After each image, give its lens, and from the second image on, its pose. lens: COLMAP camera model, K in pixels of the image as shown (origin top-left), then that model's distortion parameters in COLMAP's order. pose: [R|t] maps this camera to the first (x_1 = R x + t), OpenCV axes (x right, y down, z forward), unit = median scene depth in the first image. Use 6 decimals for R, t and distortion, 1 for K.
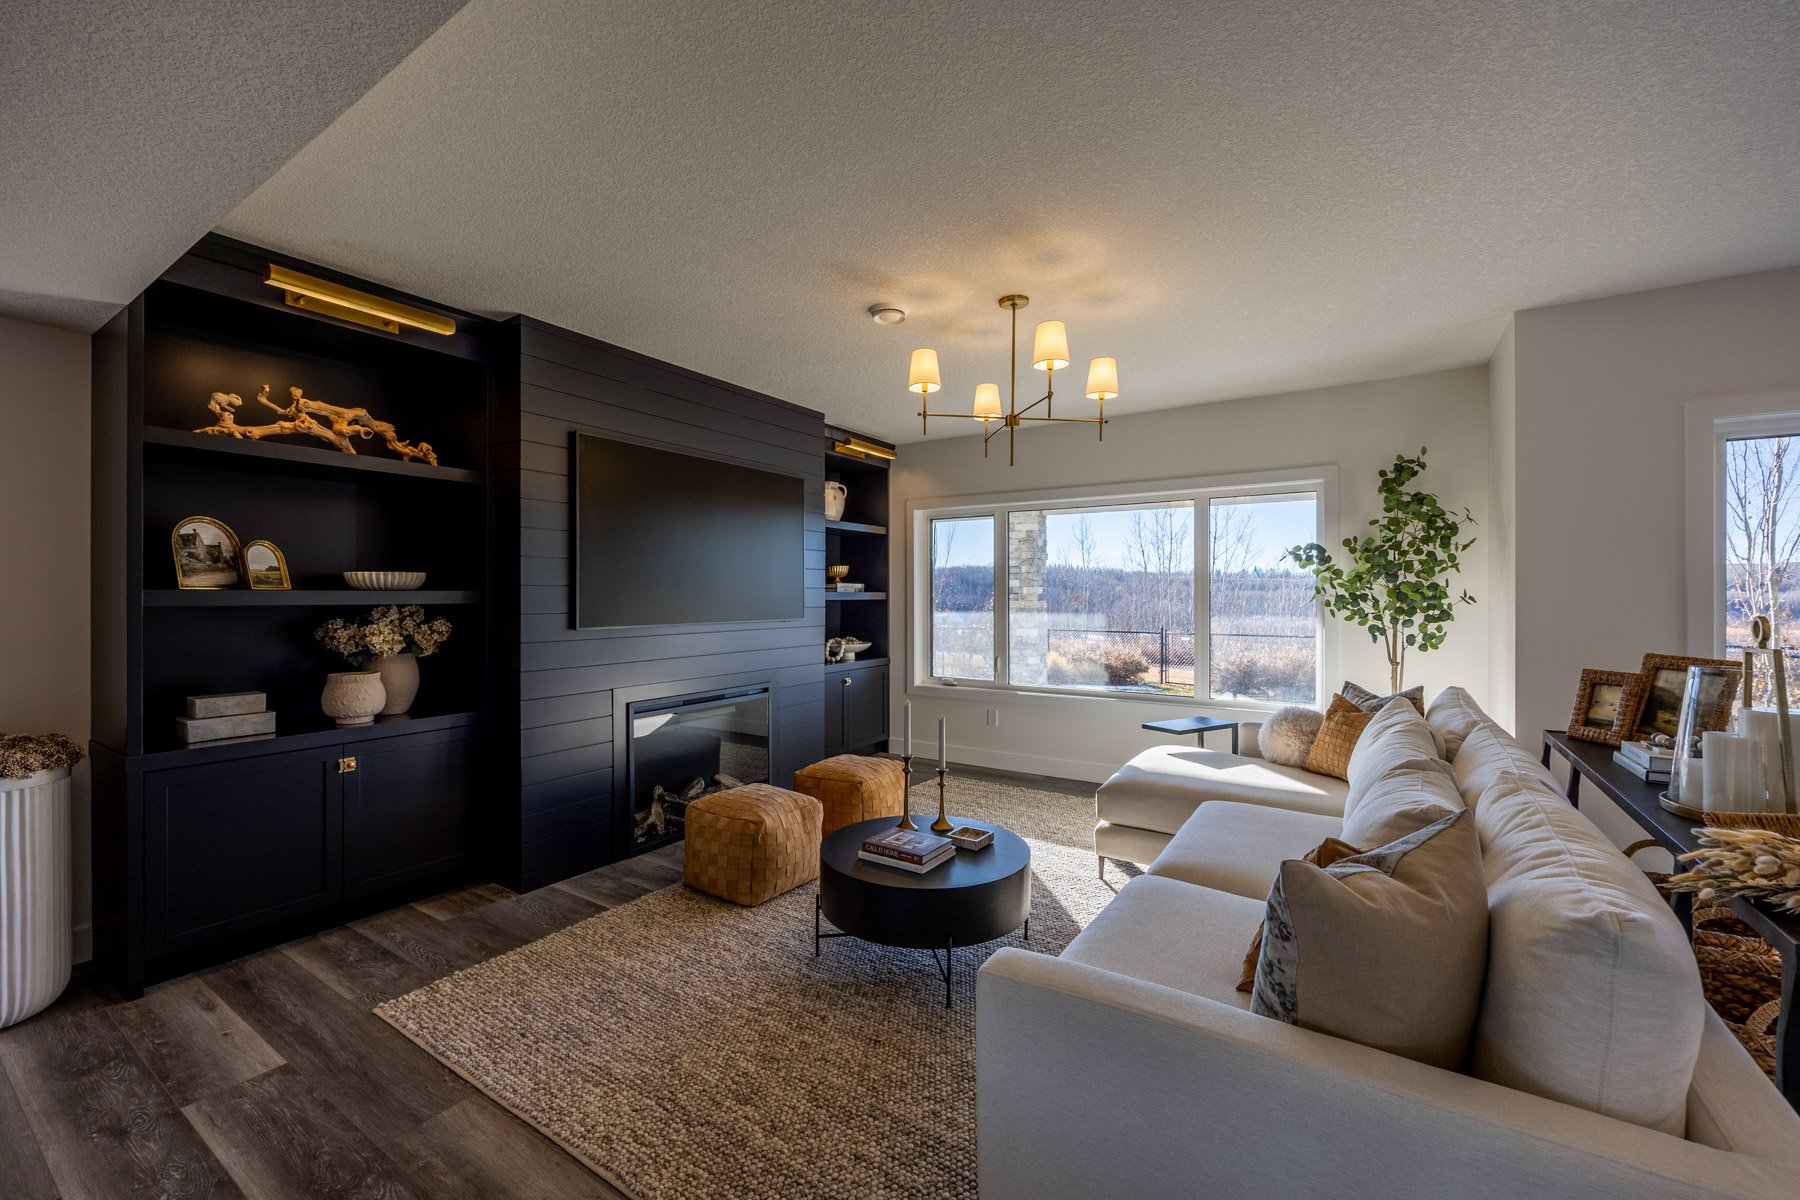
lens RADIAL K [[739.6, 0, 891.7], [0, 739.6, 594.5], [0, 0, 1]] dist [-0.002107, -0.001133]
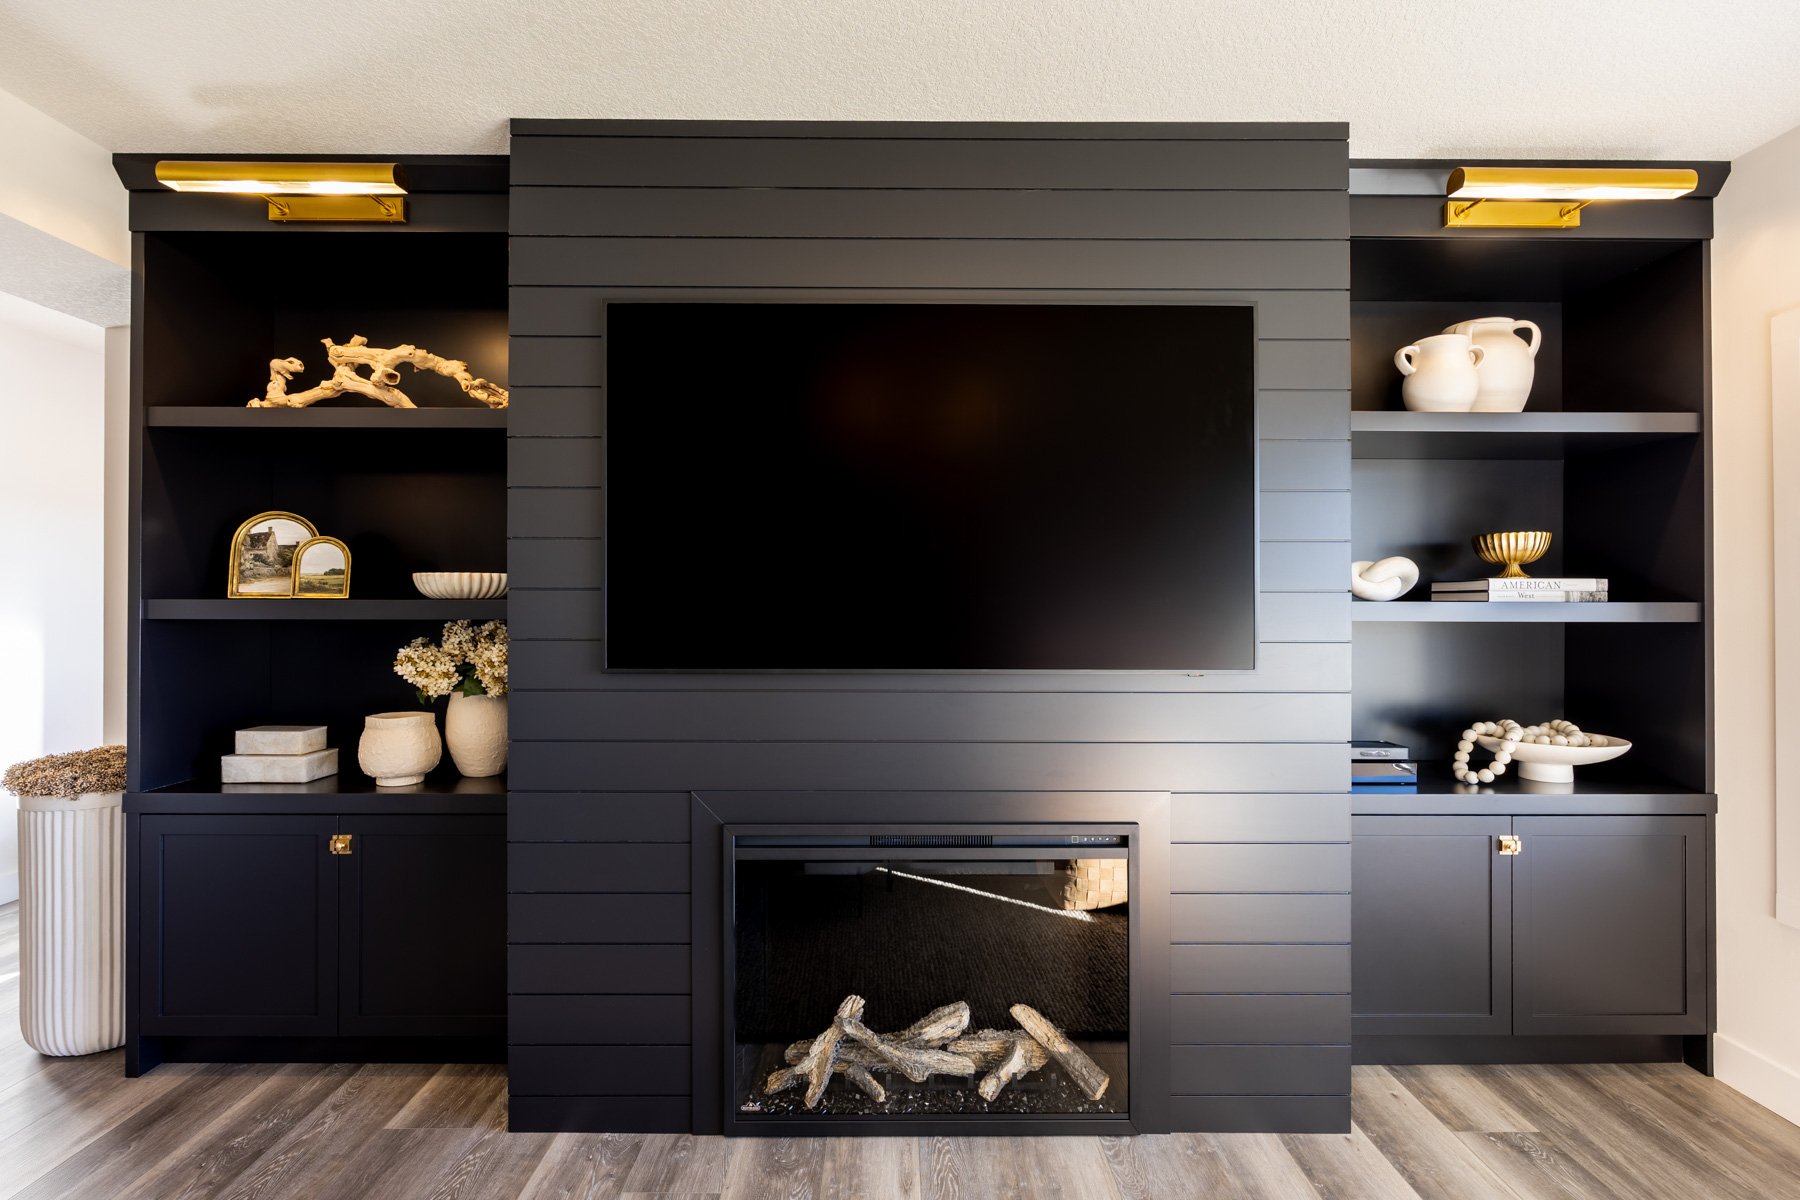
lens RADIAL K [[867.9, 0, 903.1], [0, 867.9, 587.0], [0, 0, 1]] dist [-0.002101, -0.000737]
pose [[0.553179, -0.006328, -0.833038, 0.239710], [-0.002395, 0.999955, -0.009186, -0.010893], [0.833059, 0.007076, 0.553139, 0.915028]]
